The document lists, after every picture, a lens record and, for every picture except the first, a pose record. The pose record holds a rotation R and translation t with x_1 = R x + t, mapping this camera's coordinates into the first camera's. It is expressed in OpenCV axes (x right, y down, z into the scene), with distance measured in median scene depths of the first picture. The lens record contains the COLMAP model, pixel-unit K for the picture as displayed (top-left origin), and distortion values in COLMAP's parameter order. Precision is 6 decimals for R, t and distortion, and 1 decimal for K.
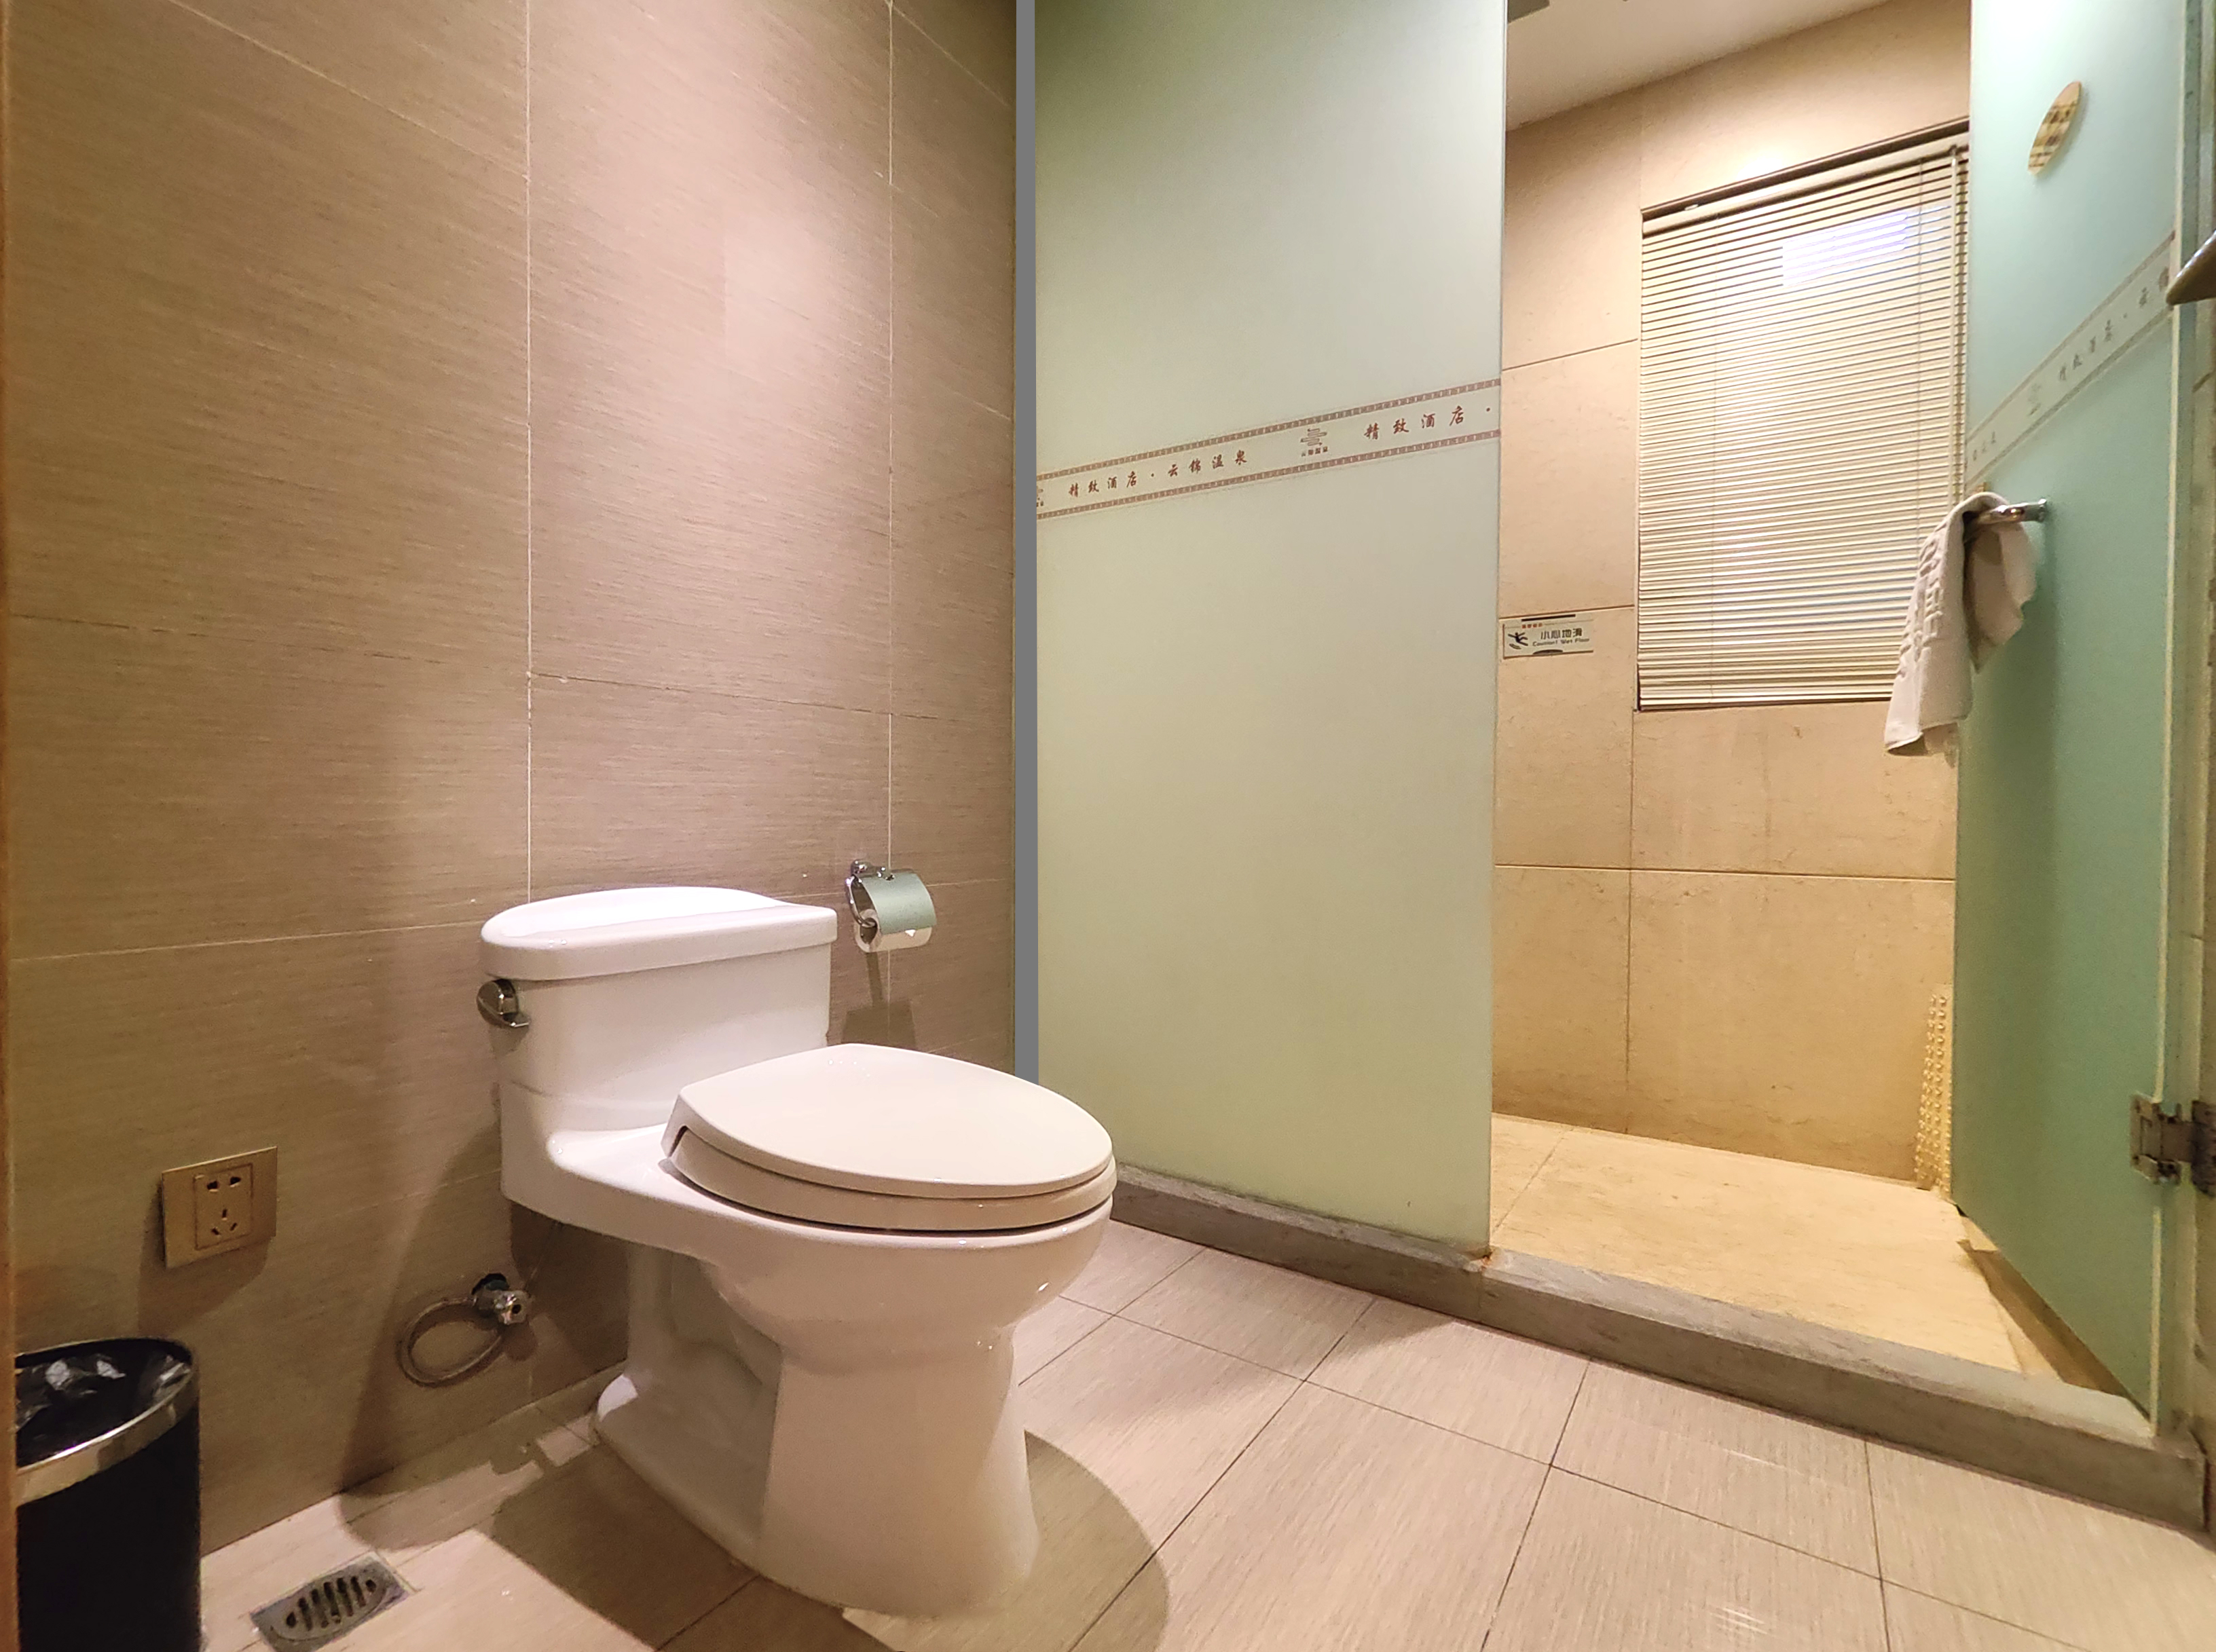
lens RADIAL K [[1044.5, 0, 1108.0], [0, 1044.5, 826.0], [0, 0, 1]] dist [-0.001533, -0.000900]
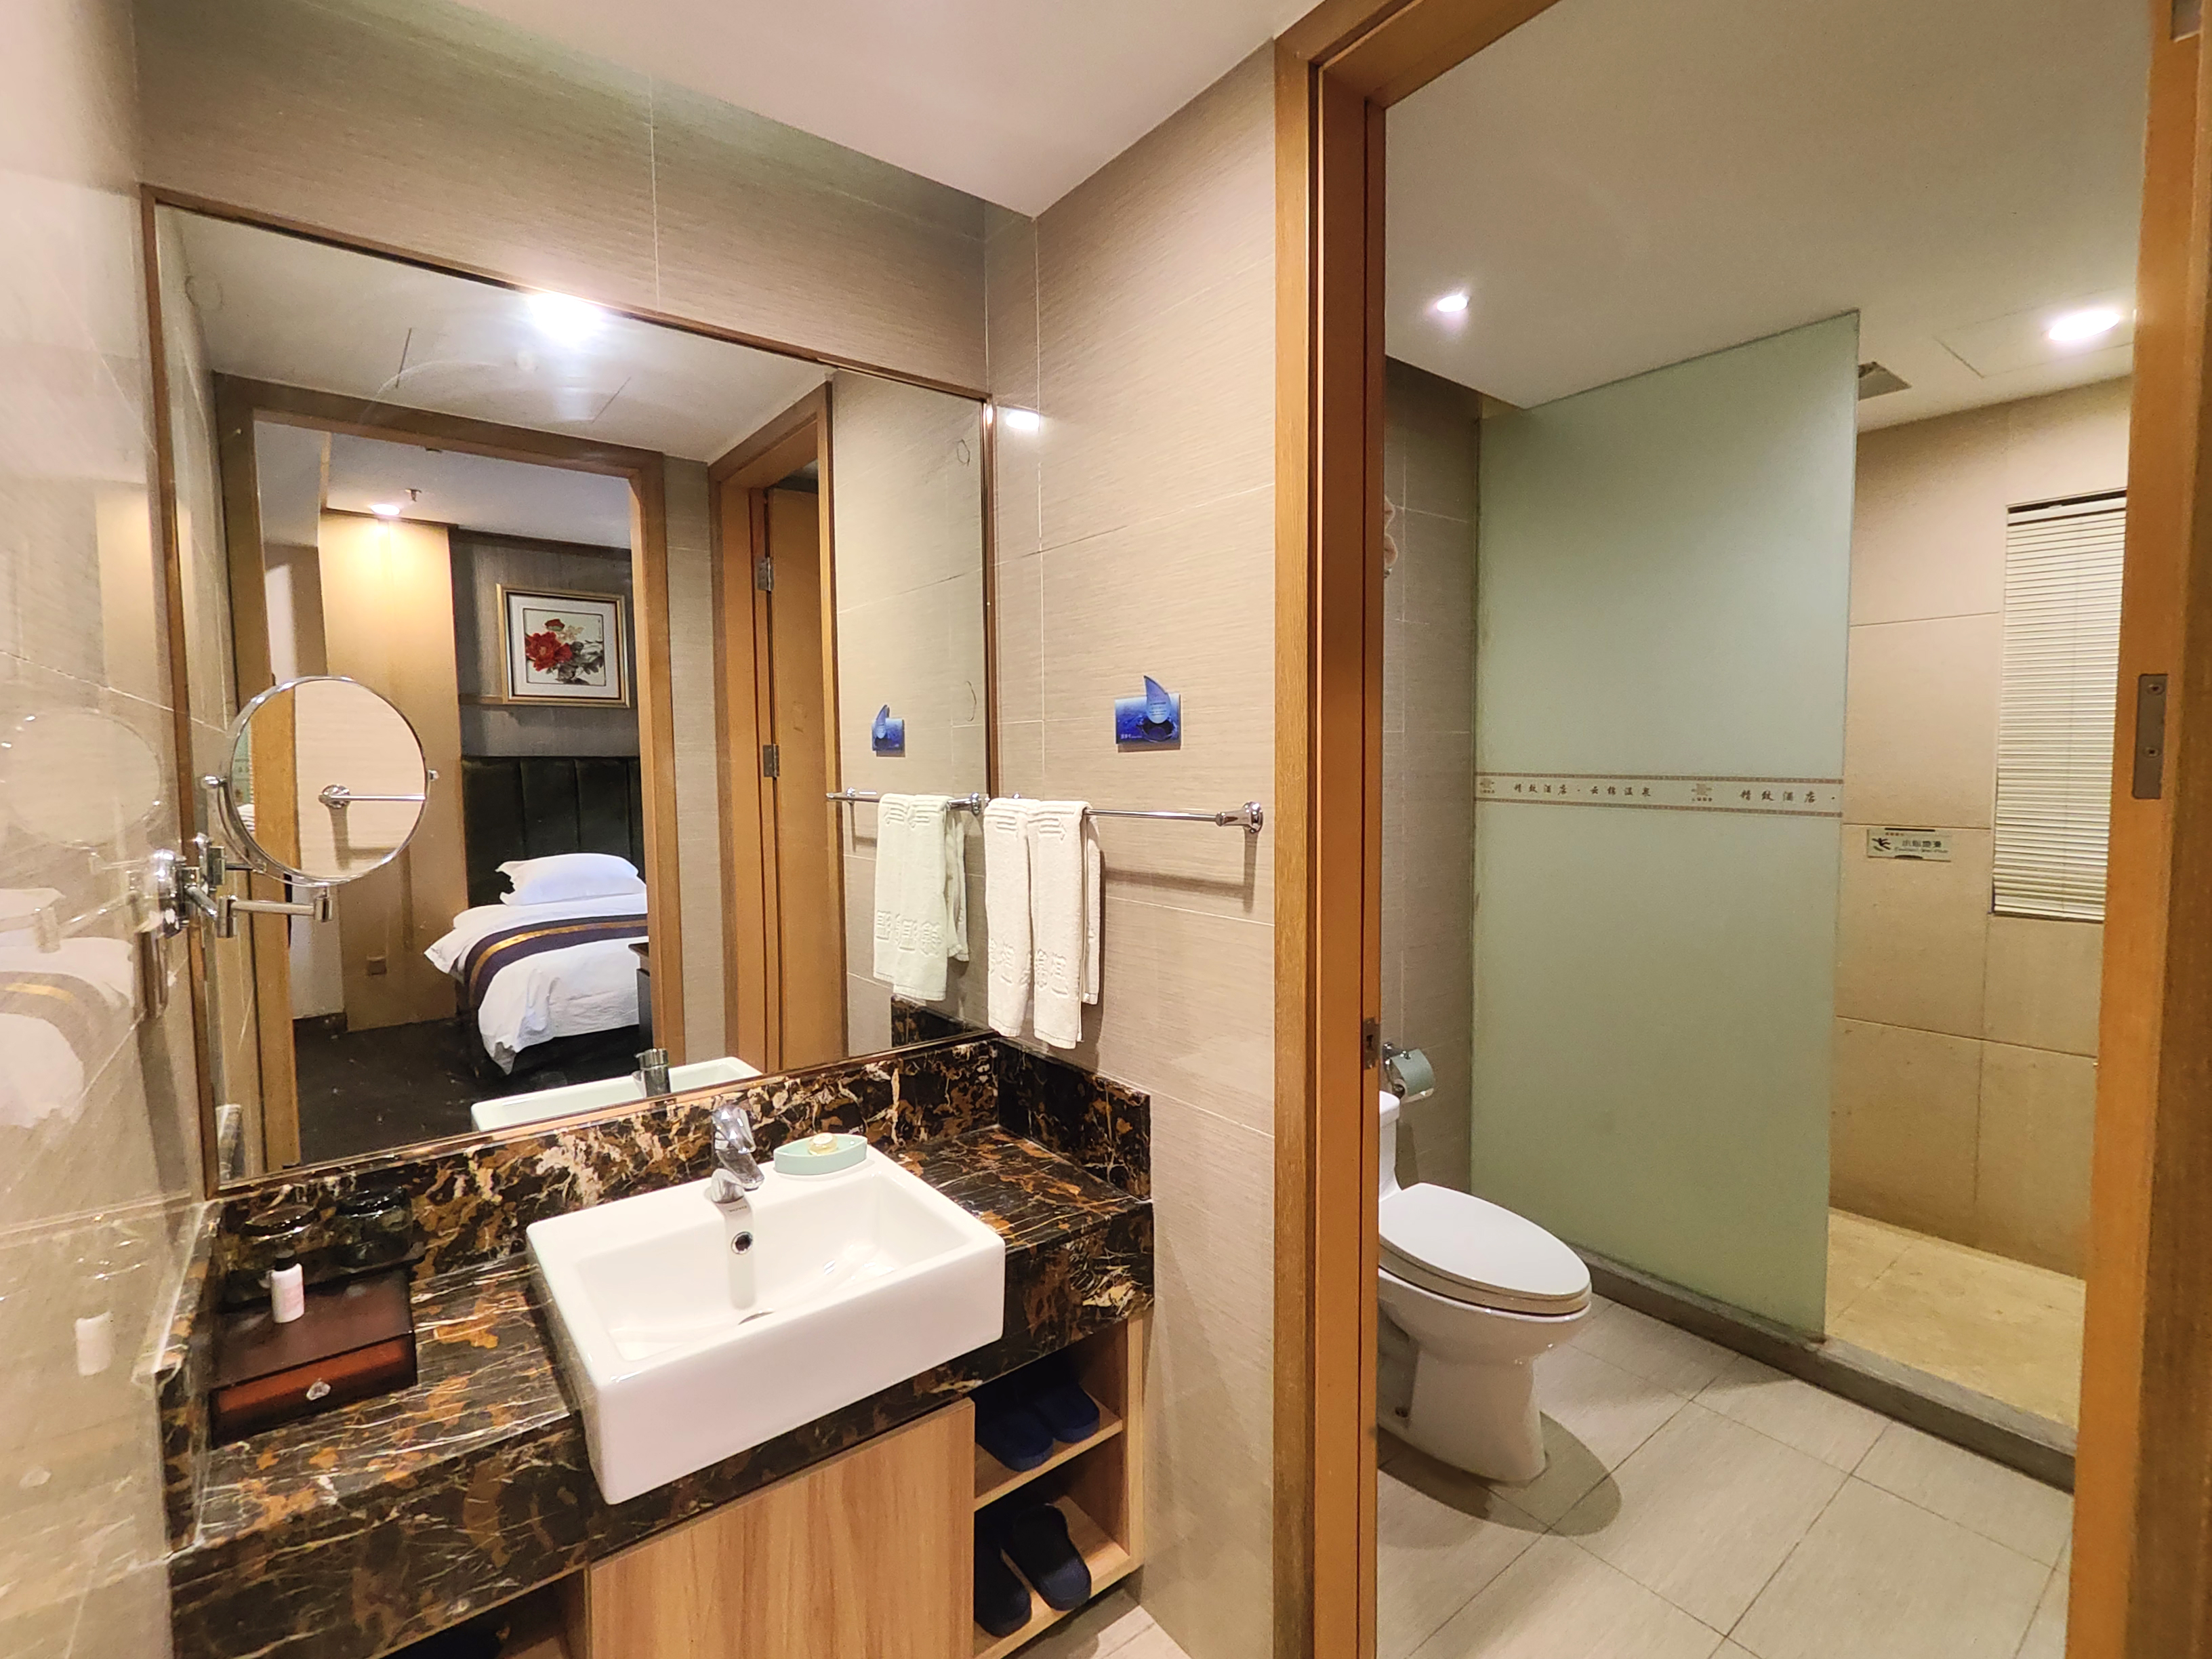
lens RADIAL K [[1028.6, 0, 1106.0], [0, 1028.6, 829.5], [0, 0, 1]] dist [0.009370, -0.000401]
pose [[0.951823, 0.004566, -0.306613, -0.173690], [0.008884, 0.999059, 0.042455, -0.402559], [0.306519, -0.043133, 0.950887, -0.721008]]
